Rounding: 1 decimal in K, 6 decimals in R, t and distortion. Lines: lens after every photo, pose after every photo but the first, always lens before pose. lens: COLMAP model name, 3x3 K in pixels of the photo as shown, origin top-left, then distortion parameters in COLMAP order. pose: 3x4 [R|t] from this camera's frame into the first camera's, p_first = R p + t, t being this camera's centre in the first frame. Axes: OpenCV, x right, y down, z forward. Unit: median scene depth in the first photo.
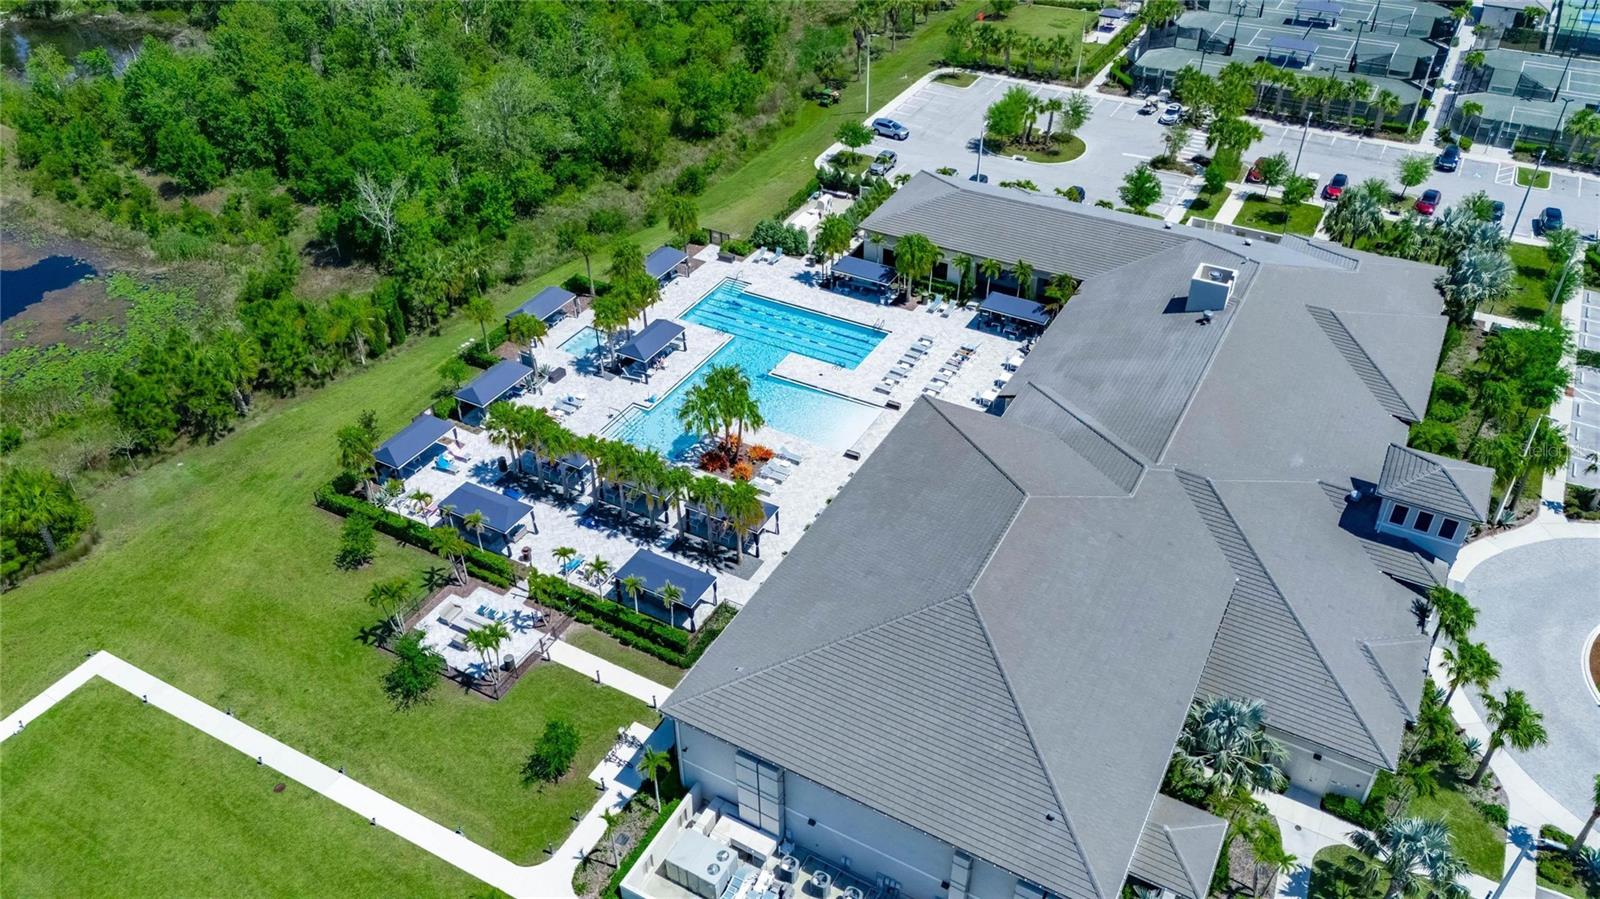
lens RADIAL K [[1174.4, 0, 807.8], [0, 1174.4, 448.4], [0, 0, 1]] dist [0.068434, -0.071046]
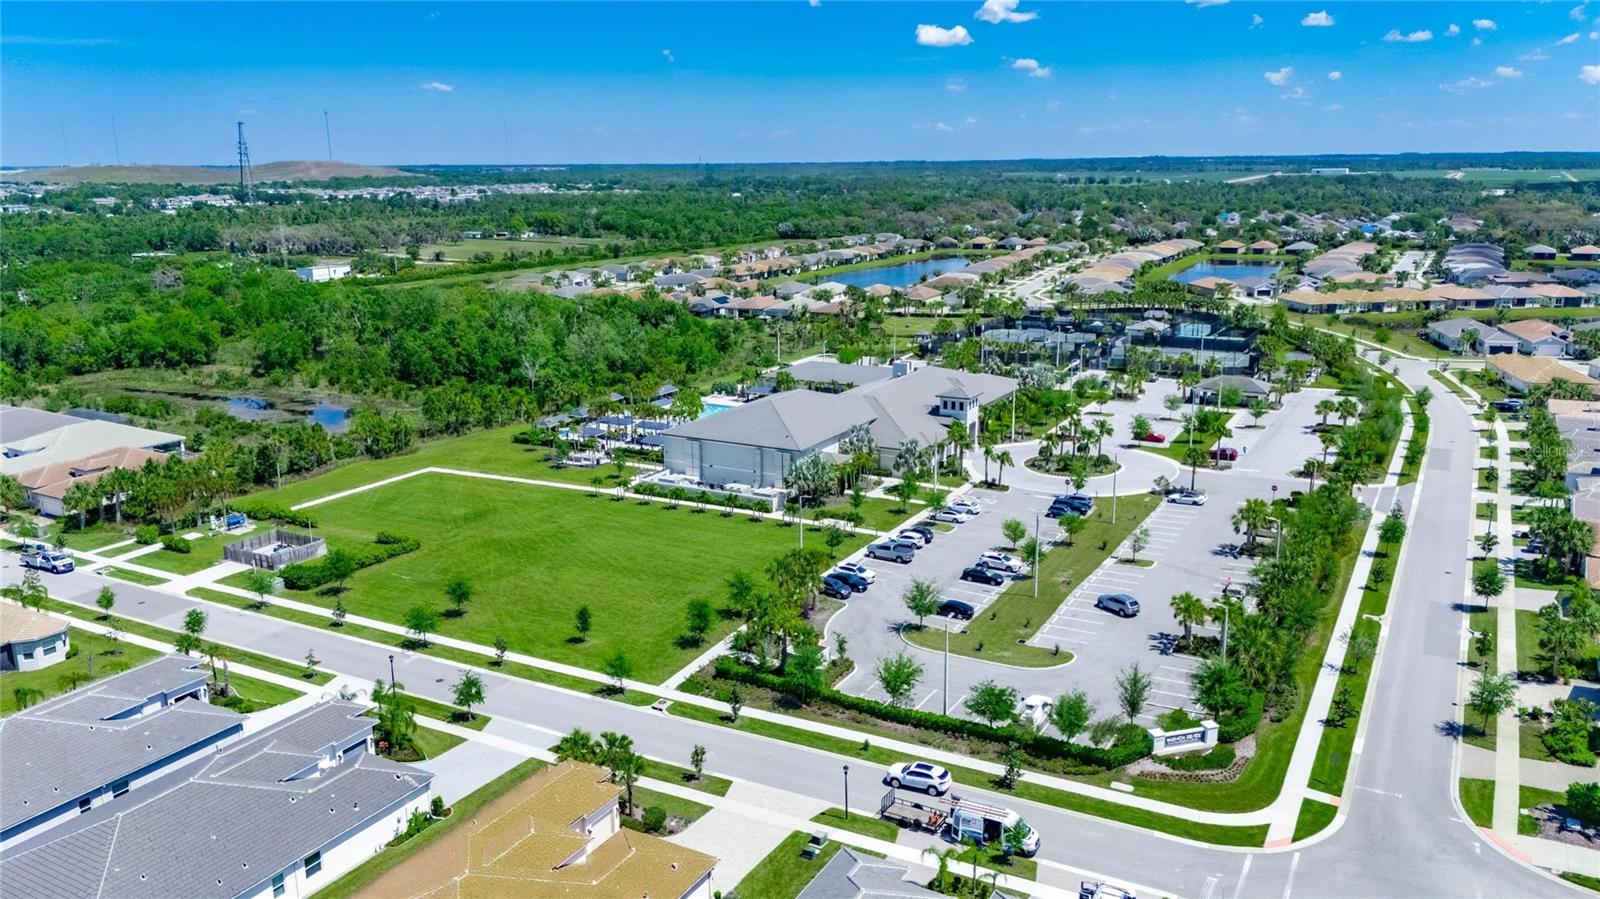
lens RADIAL K [[1174.4, 0, 807.8], [0, 1174.4, 448.4], [0, 0, 1]] dist [0.068434, -0.071046]
pose [[0.999992, -0.003722, -0.001104, 0.192304], [0.002978, 0.917852, -0.396912, 1.116072], [0.002491, 0.396906, 0.917856, -1.265155]]
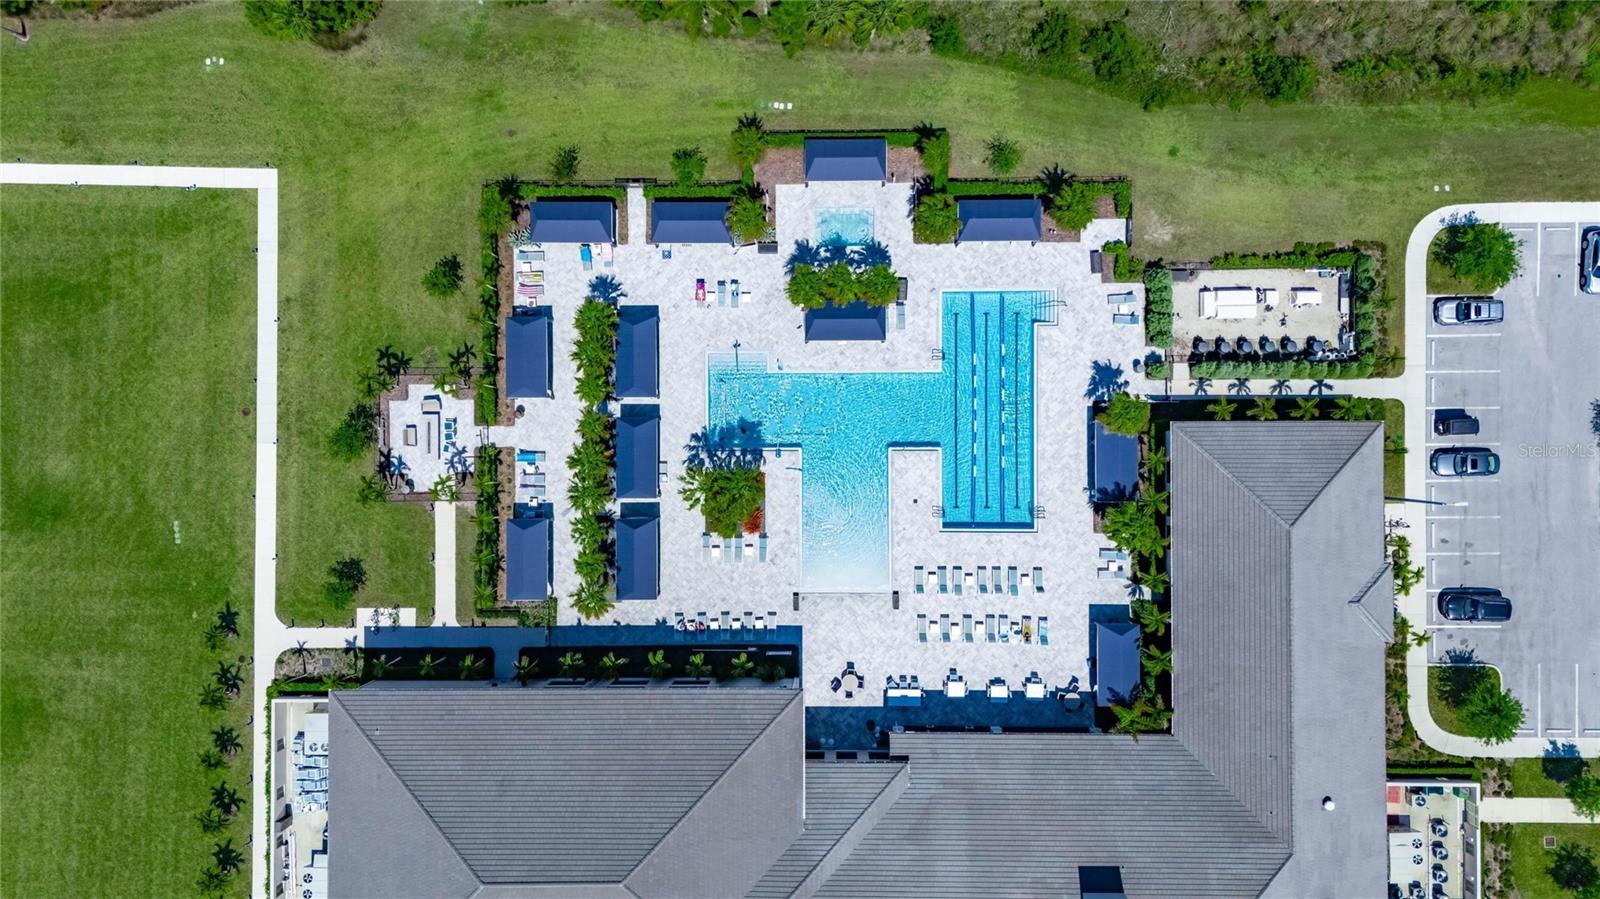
lens RADIAL K [[1174.4, 0, 807.8], [0, 1174.4, 448.4], [0, 0, 1]] dist [0.068434, -0.071046]
pose [[0.485612, 0.874112, -0.010446, -0.072436], [-0.505472, 0.290524, 0.812461, -1.005369], [0.713217, -0.389261, 0.582922, 0.577688]]
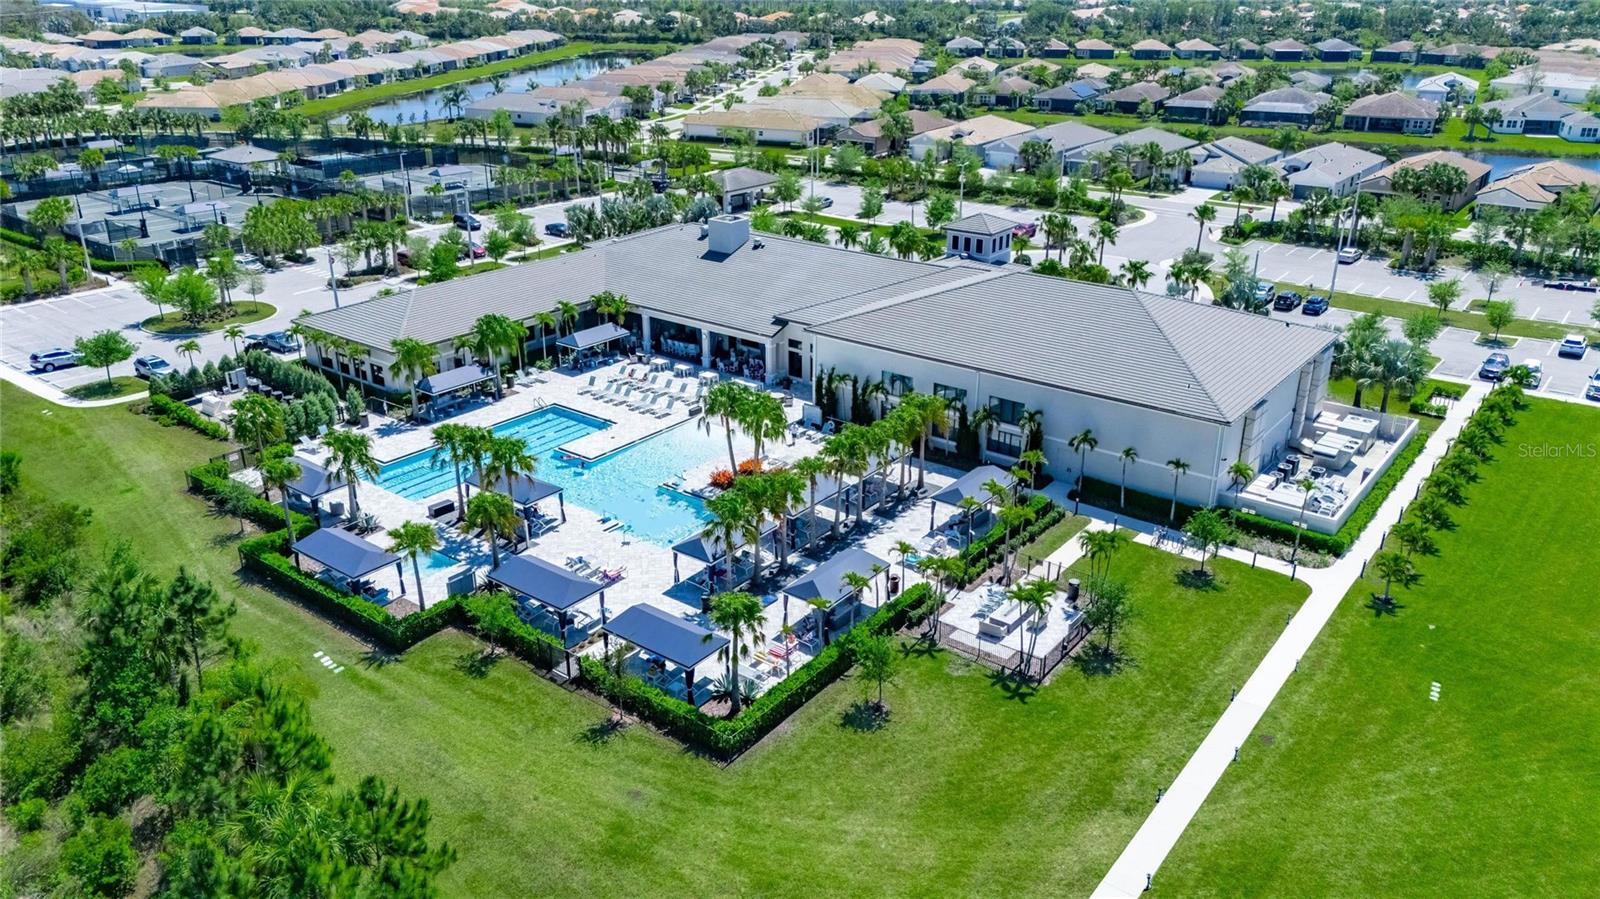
lens RADIAL K [[1174.4, 0, 807.8], [0, 1174.4, 448.4], [0, 0, 1]] dist [0.068434, -0.071046]
pose [[0.146544, -0.370487, 0.917205, -1.049351], [0.589585, 0.777238, 0.219751, -0.219776], [-0.794301, 0.508567, 0.332333, 0.777953]]
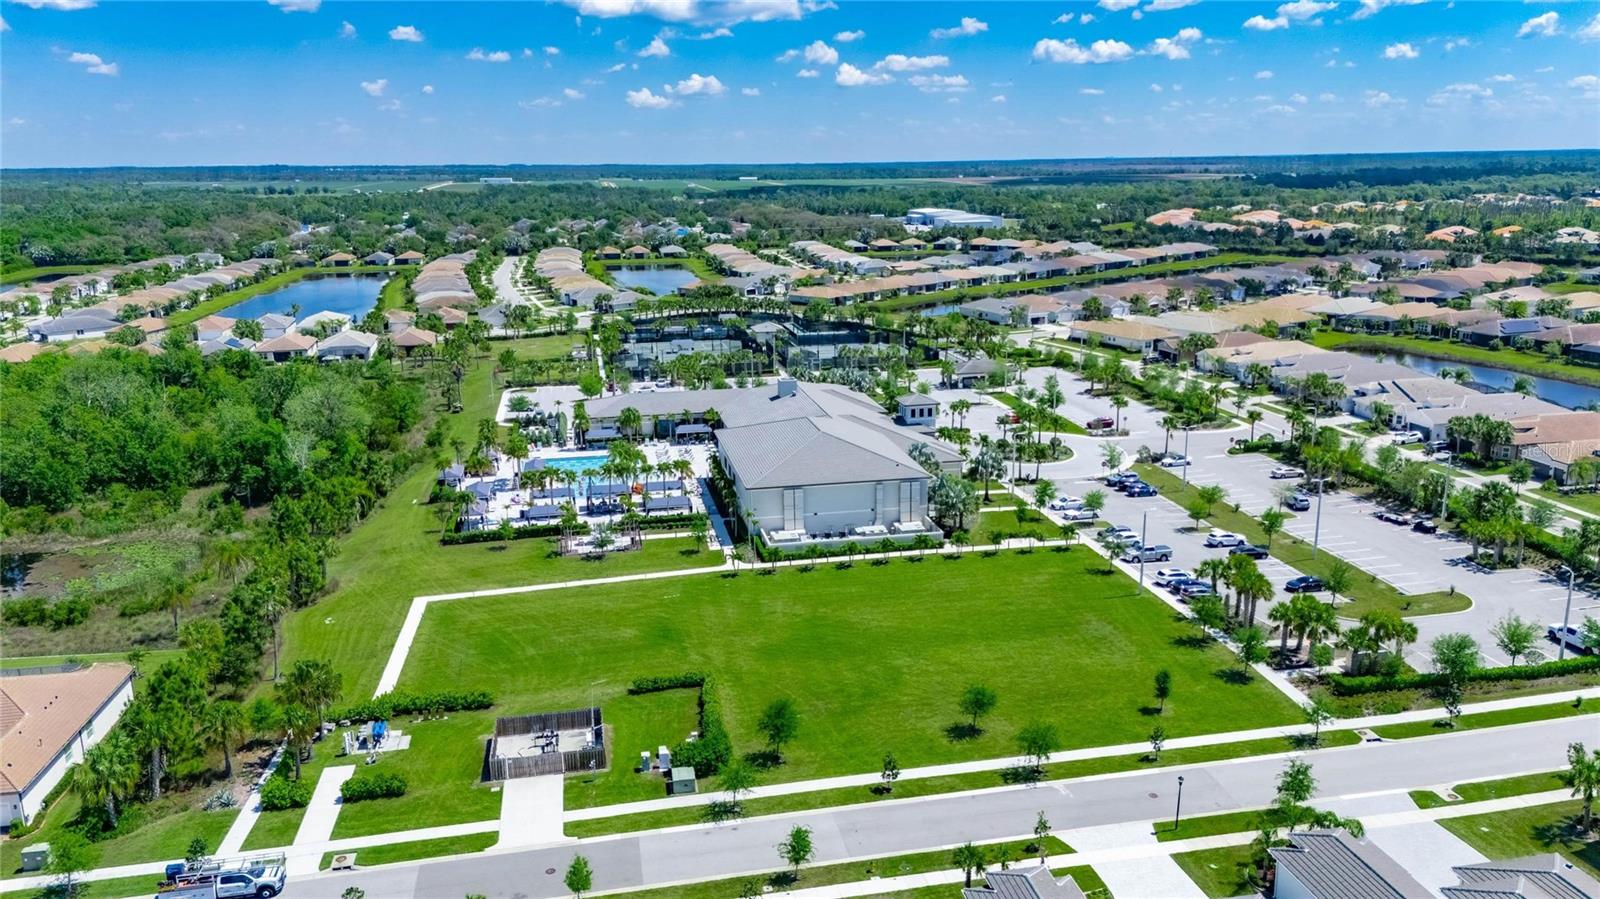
lens RADIAL K [[1174.4, 0, 807.8], [0, 1174.4, 448.4], [0, 0, 1]] dist [0.068434, -0.071046]
pose [[0.763481, -0.156369, 0.626615, -1.217529], [0.395422, 0.880305, -0.262114, 0.666977], [-0.510626, 0.447897, 0.733928, -0.672889]]
